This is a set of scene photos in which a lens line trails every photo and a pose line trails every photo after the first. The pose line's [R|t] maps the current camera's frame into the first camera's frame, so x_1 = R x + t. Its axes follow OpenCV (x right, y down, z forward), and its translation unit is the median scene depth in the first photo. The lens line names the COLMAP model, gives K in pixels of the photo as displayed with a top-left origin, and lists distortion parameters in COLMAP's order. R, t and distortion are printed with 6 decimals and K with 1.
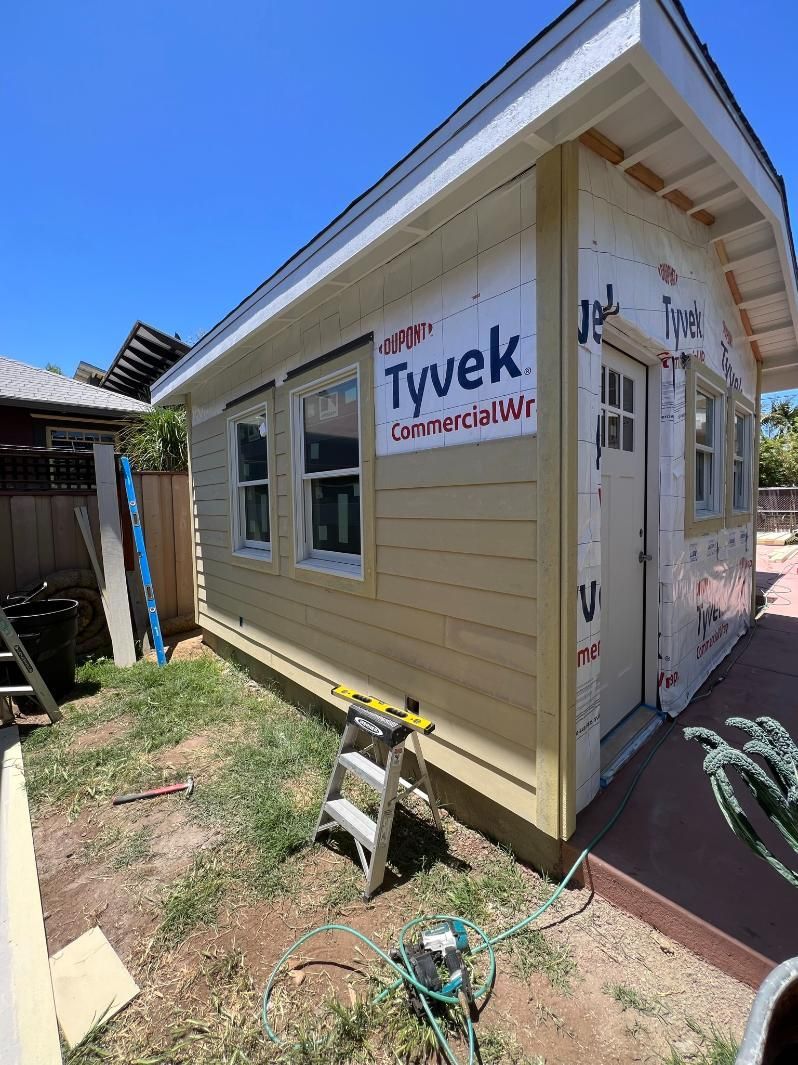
lens RADIAL K [[427.9, 0, 396.3], [0, 427.9, 528.1], [0, 0, 1]] dist [-0.001879, 0.000195]
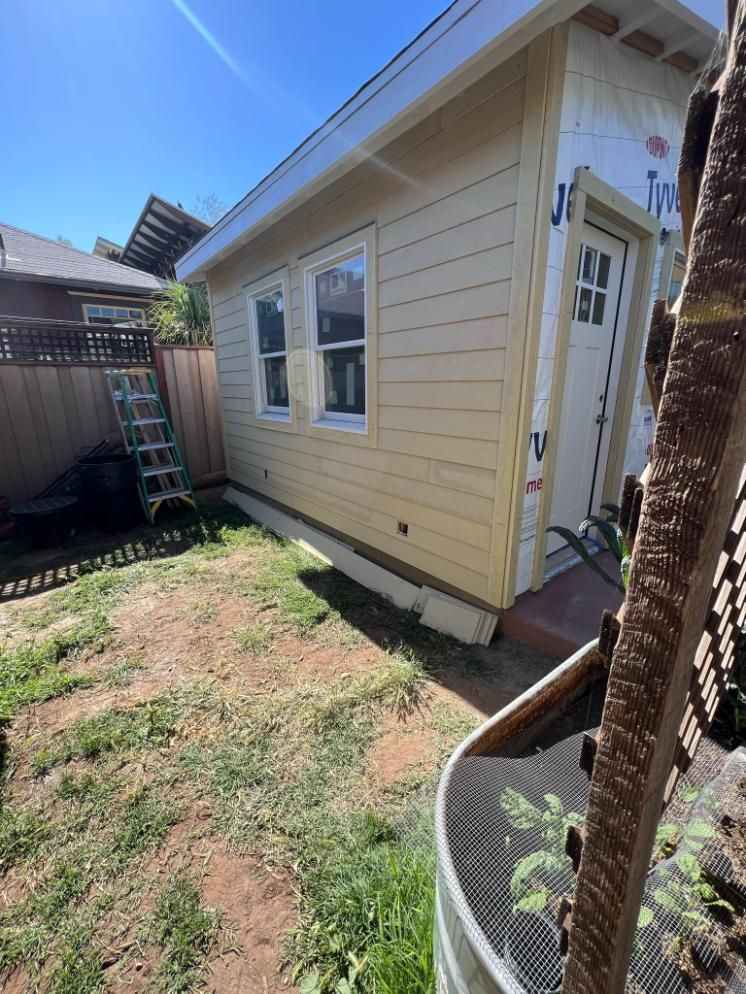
lens RADIAL K [[401.4, 0, 368.9], [0, 401.4, 496.7], [0, 0, 1]] dist [-0.003981, -0.000384]
pose [[0.997813, 0.027262, -0.060224, 0.003856], [-0.013769, 0.976734, 0.214013, 0.045247], [0.064657, -0.212715, 0.974973, -0.171923]]
